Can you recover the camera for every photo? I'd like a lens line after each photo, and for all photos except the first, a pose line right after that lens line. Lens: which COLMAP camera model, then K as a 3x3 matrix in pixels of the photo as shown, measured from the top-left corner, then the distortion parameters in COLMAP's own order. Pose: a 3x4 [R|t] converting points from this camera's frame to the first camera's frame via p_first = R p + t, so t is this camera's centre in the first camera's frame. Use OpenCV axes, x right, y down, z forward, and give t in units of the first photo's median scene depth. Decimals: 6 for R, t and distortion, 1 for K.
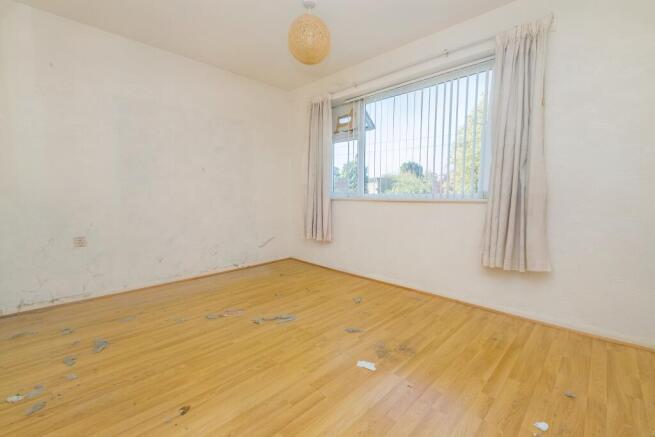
lens RADIAL K [[278.6, 0, 327.5], [0, 278.6, 218.5], [0, 0, 1]] dist [-0.000855, -0.000247]
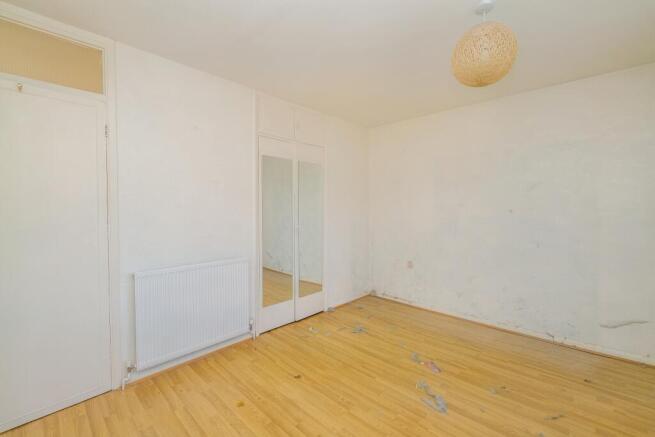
lens RADIAL K [[281.2, 0, 327.0], [0, 281.2, 208.0], [0, 0, 1]] dist [-0.000983, -0.000617]
pose [[0.013933, -0.009798, -0.999855, 0.680251], [-0.086008, 0.996234, -0.010961, -0.181499], [0.996197, 0.086149, 0.013038, 0.612532]]
